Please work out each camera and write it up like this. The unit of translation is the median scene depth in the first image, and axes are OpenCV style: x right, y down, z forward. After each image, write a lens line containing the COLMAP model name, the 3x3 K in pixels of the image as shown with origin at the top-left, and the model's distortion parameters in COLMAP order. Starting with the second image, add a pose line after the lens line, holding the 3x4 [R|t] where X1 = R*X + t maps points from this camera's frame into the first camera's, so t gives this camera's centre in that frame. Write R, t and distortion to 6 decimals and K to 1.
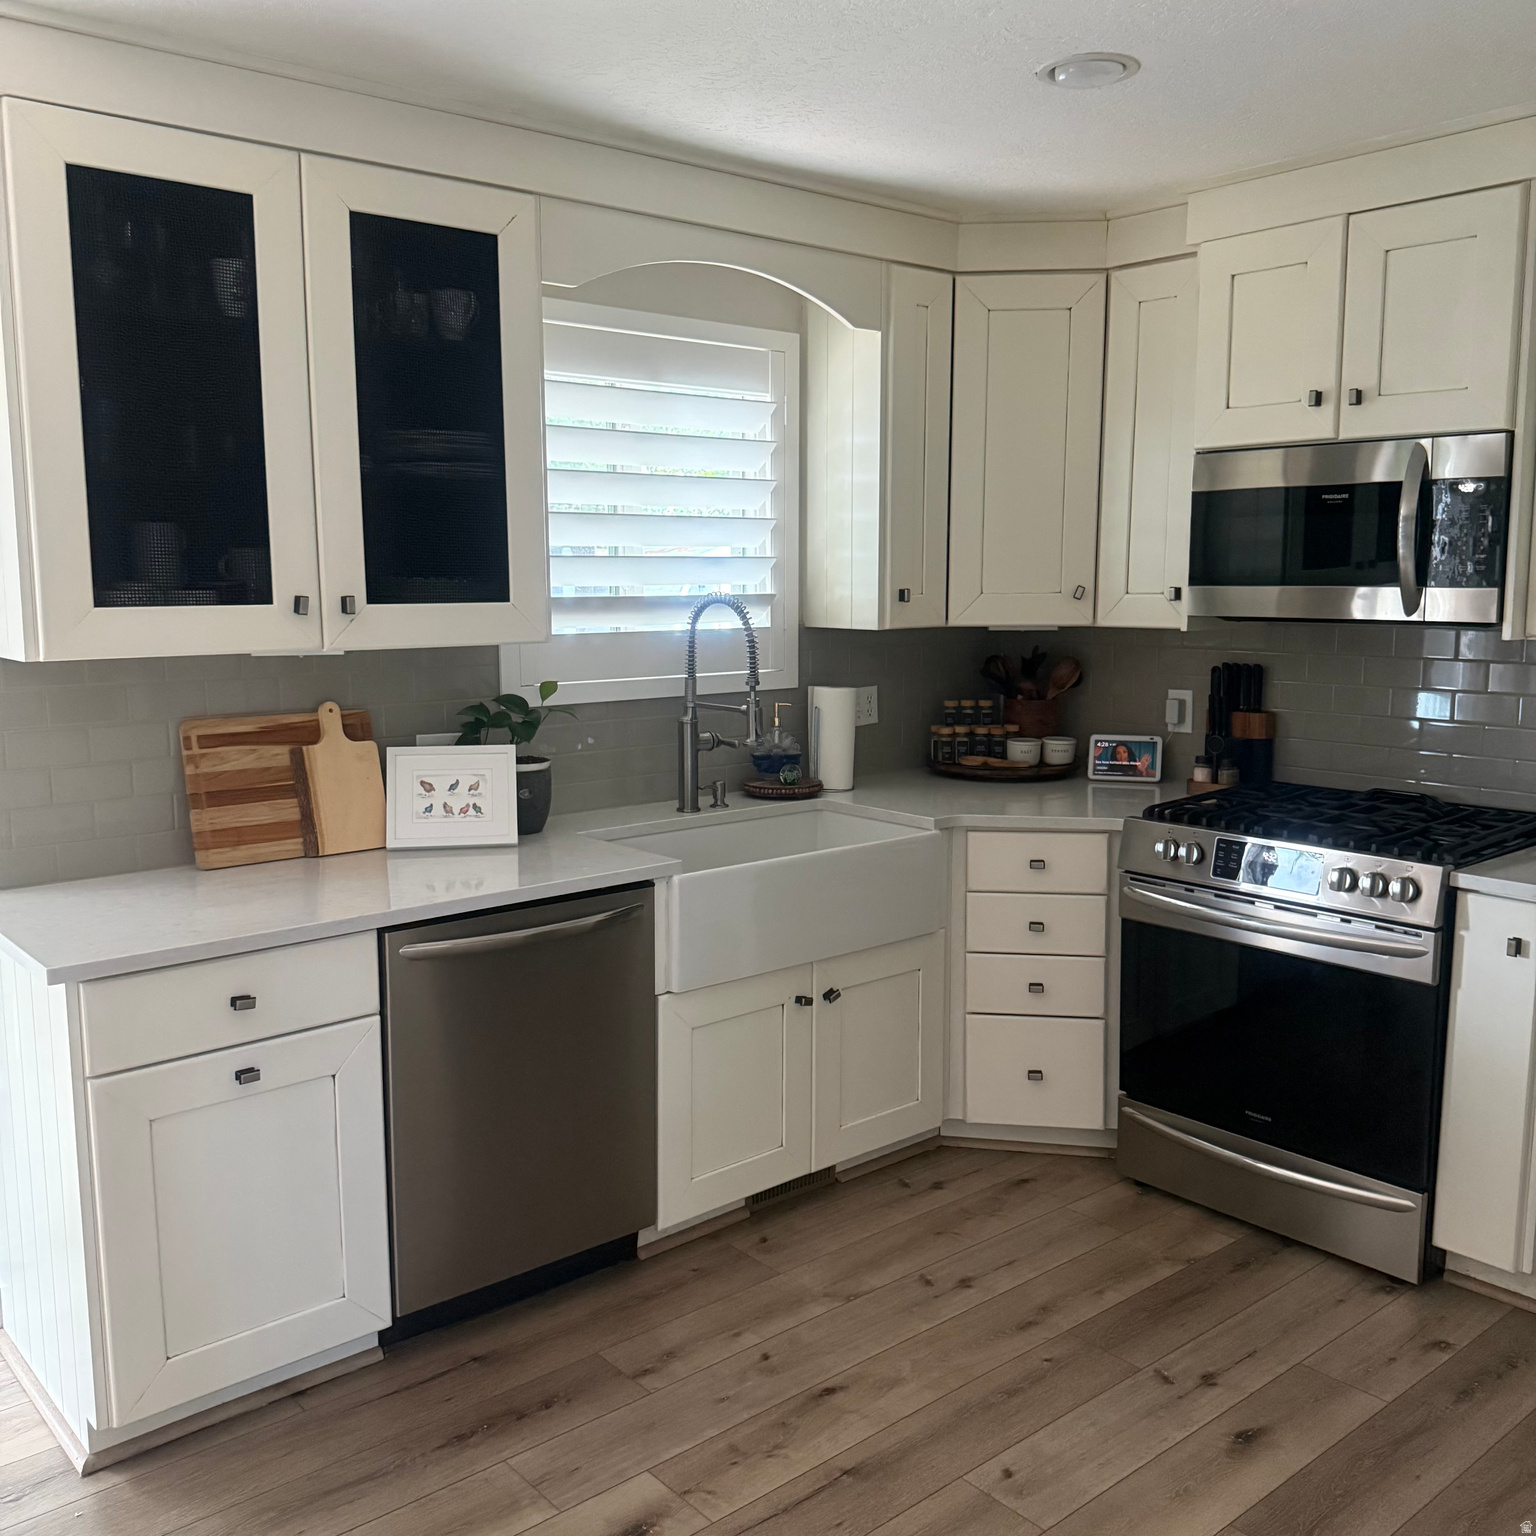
lens RADIAL K [[1453.1, 0, 775.3], [0, 1453.1, 766.3], [0, 0, 1]] dist [0.109459, -0.214685]
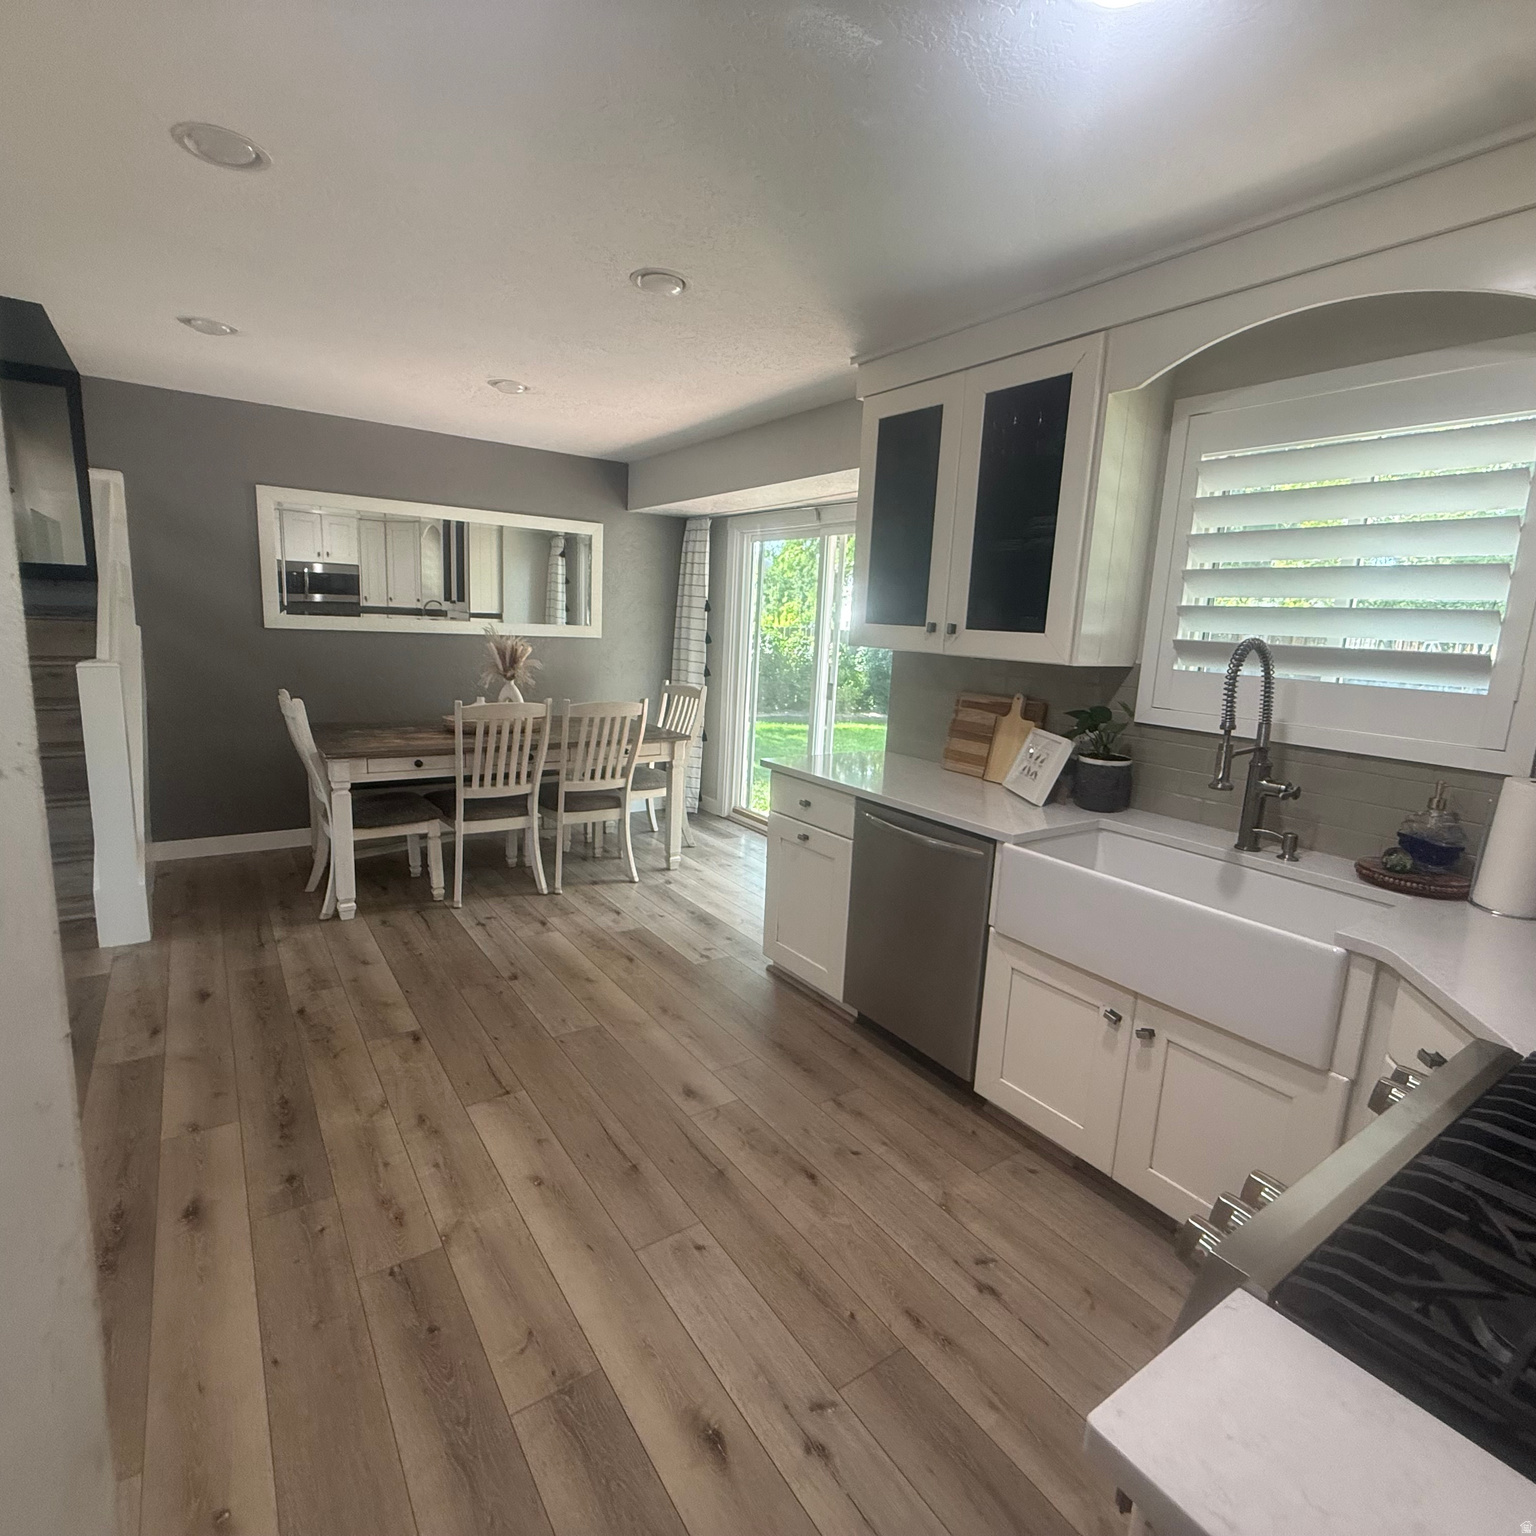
lens RADIAL K [[818.0, 0, 752.1], [0, 818.0, 764.0], [0, 0, 1]] dist [0.011627, -0.001249]
pose [[-0.118473, 0.175806, -0.977270, 0.651840], [-0.177787, 0.964541, 0.195069, -0.094216], [0.976911, 0.196856, -0.083016, 0.804904]]
